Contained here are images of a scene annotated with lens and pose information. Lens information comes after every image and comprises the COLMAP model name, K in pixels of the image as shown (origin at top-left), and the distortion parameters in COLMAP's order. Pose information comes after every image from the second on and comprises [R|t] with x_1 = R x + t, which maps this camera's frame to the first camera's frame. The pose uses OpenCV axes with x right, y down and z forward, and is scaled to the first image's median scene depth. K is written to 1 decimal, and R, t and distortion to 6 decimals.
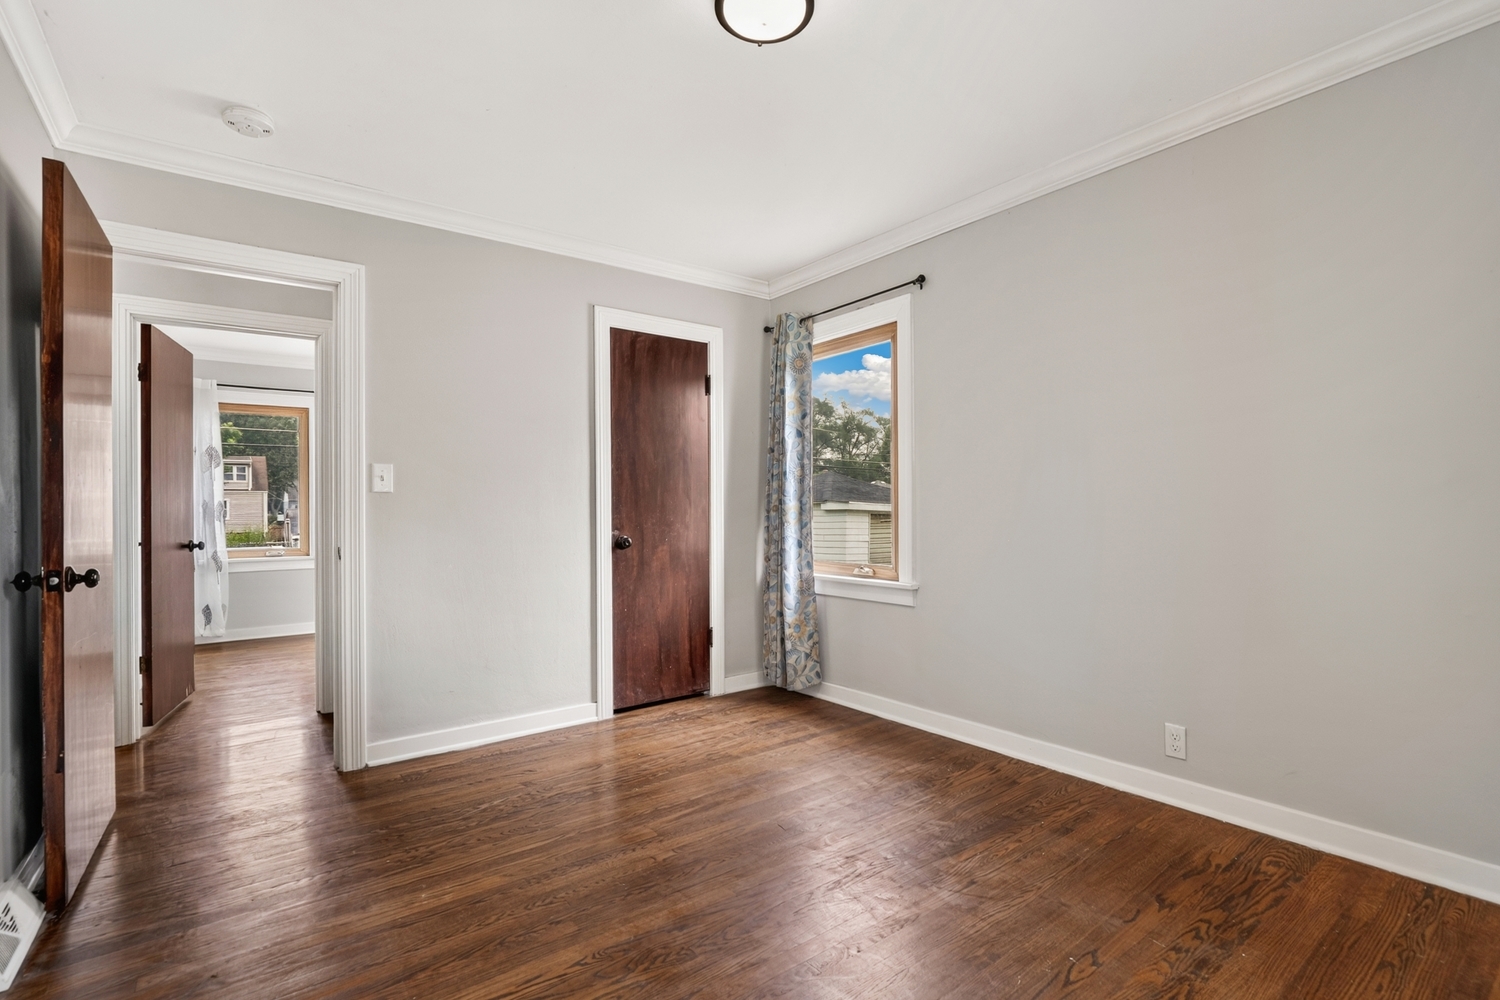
lens RADIAL K [[704.2, 0, 763.2], [0, 704.2, 506.8], [0, 0, 1]] dist [-0.018491, 0.000152]
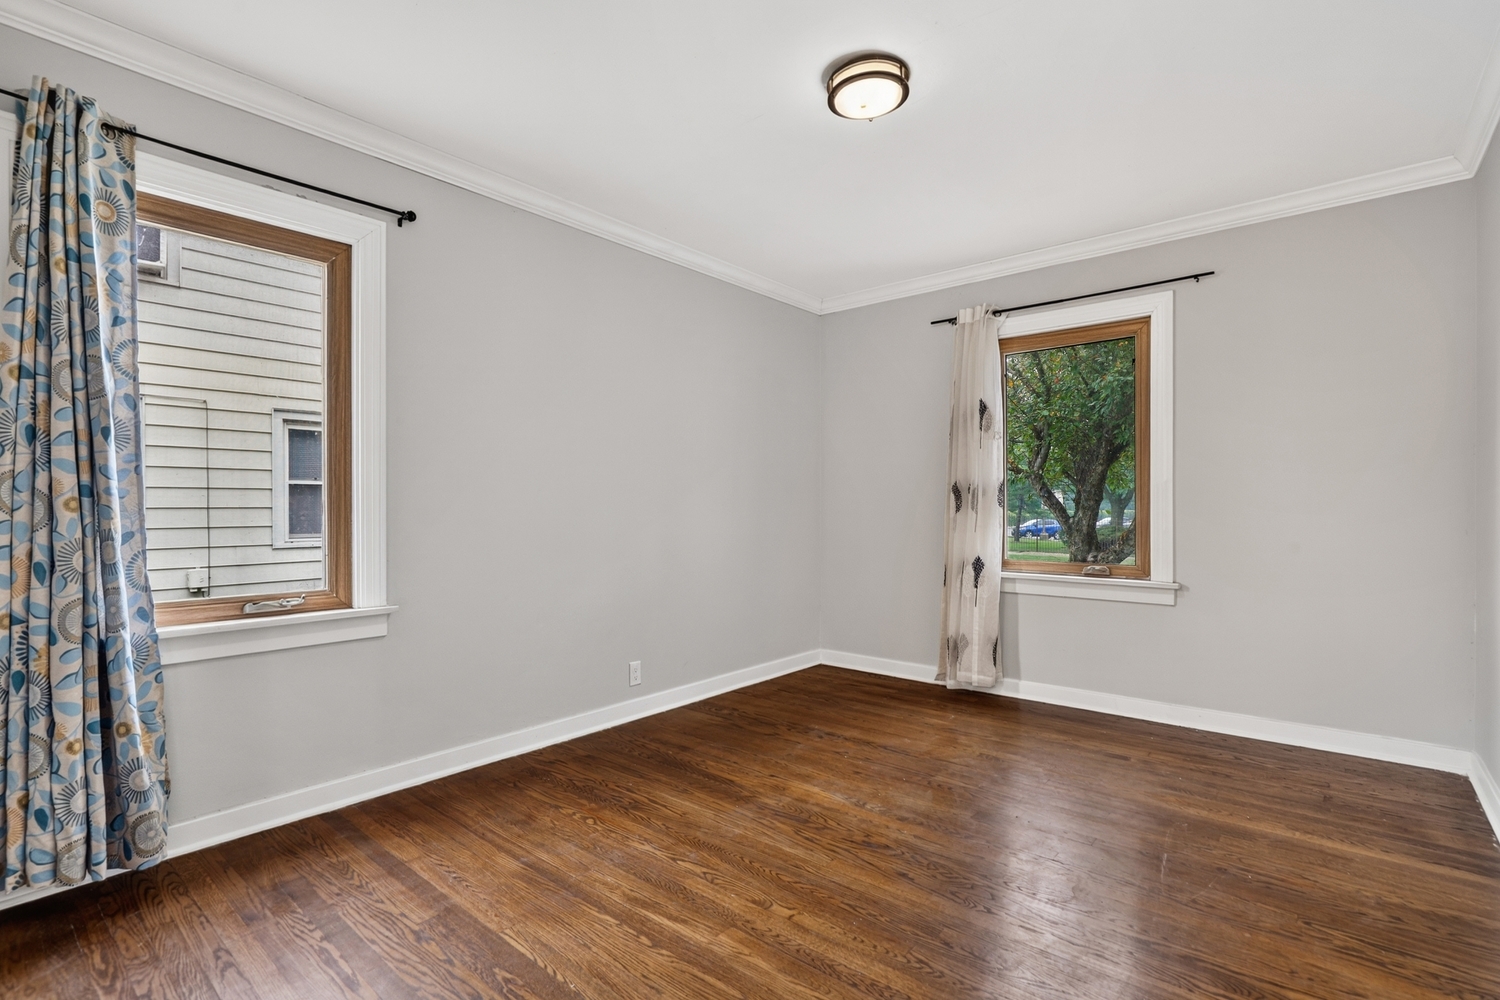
lens RADIAL K [[704.2, 0, 763.2], [0, 704.2, 506.8], [0, 0, 1]] dist [-0.018491, 0.000152]
pose [[-0.225355, 0.005031, 0.974264, -0.649542], [-0.005593, 0.999964, -0.006458, 0.004861], [-0.974261, -0.006904, -0.225319, 0.813946]]
